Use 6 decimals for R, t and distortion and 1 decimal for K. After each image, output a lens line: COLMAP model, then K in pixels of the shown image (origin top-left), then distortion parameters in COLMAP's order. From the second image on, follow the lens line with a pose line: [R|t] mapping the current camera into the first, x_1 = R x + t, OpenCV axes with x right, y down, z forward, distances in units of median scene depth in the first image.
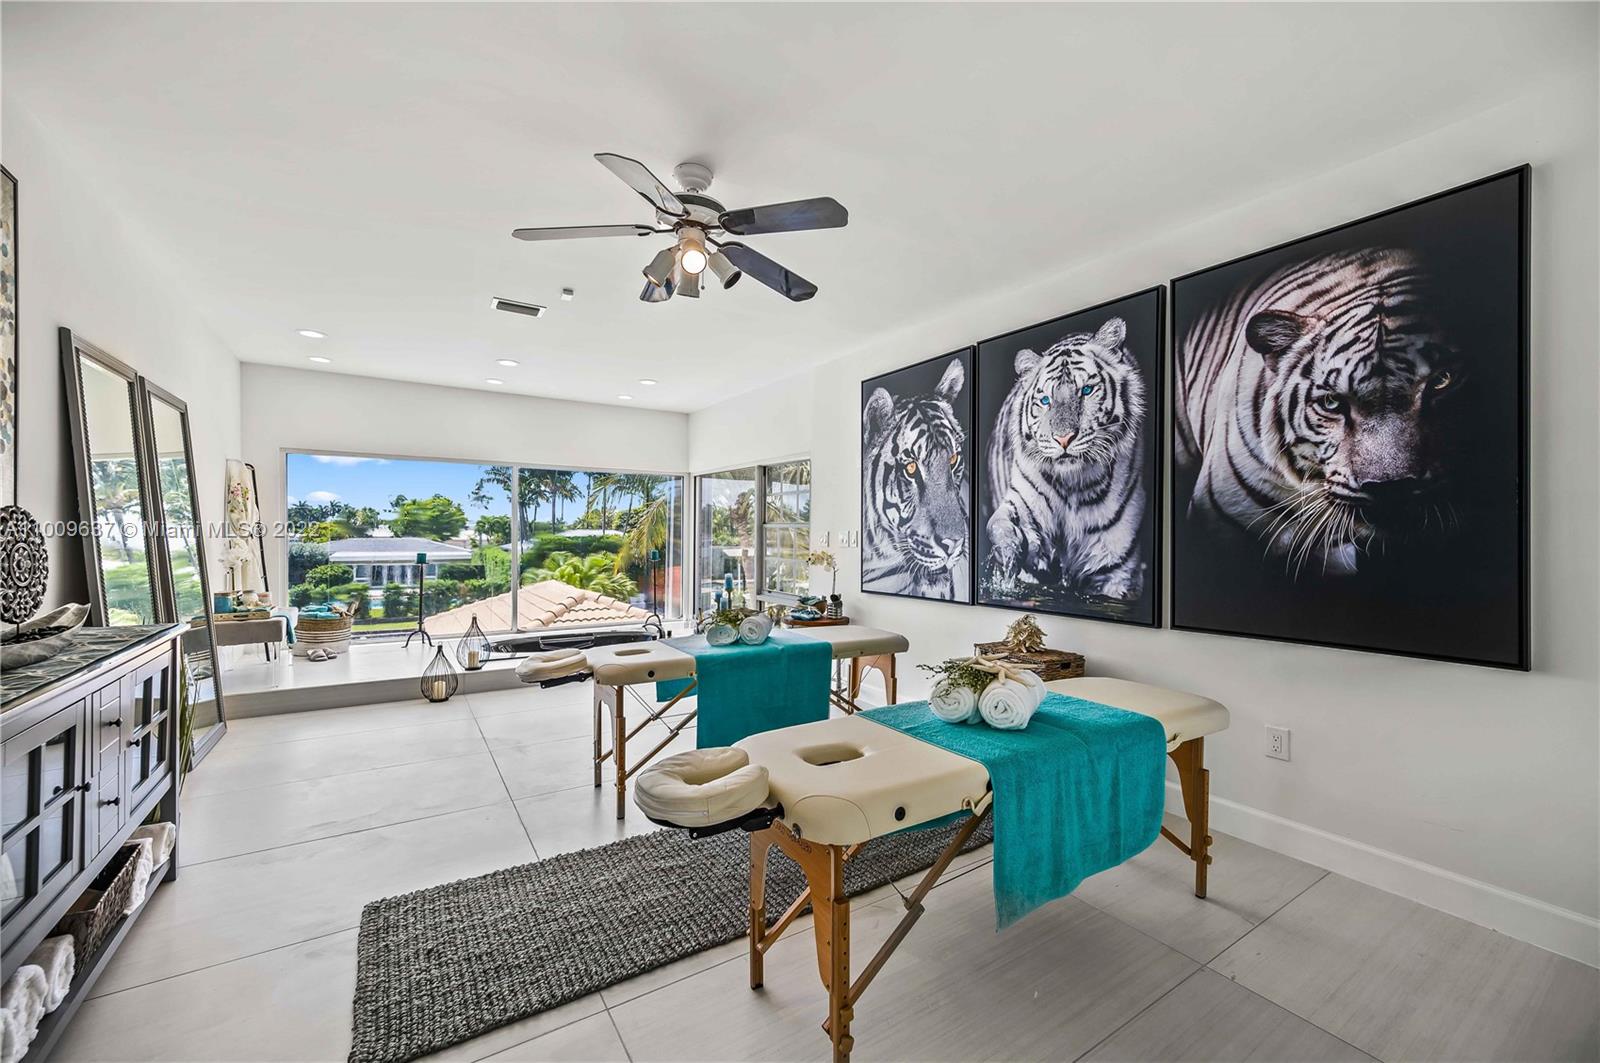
lens RADIAL K [[635.5, 0, 808.6], [0, 635.5, 528.3], [0, 0, 1]] dist [-0.002542, -0.000450]
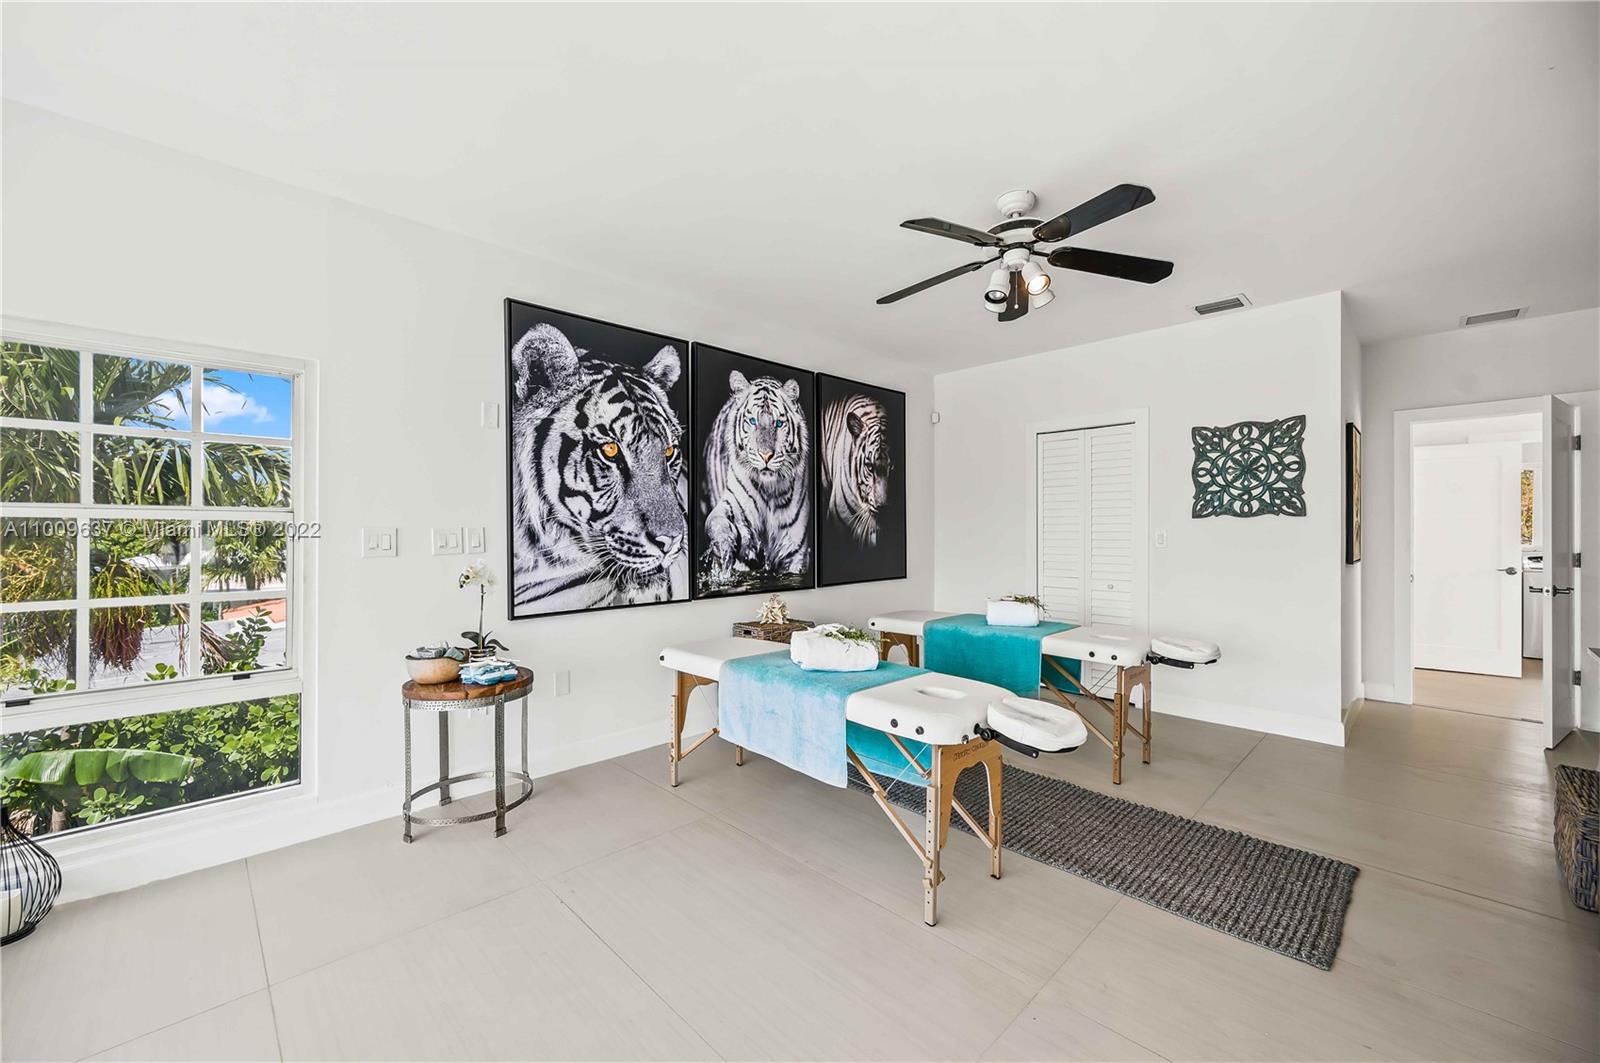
lens RADIAL K [[635.5, 0, 803.5], [0, 635.5, 532.0], [0, 0, 1]] dist [-0.002542, -0.000450]
pose [[-0.198084, -0.005196, 0.980171, -0.820857], [-0.002526, 0.999985, 0.004790, 0.007082], [-0.980182, -0.001527, -0.198094, 1.102357]]
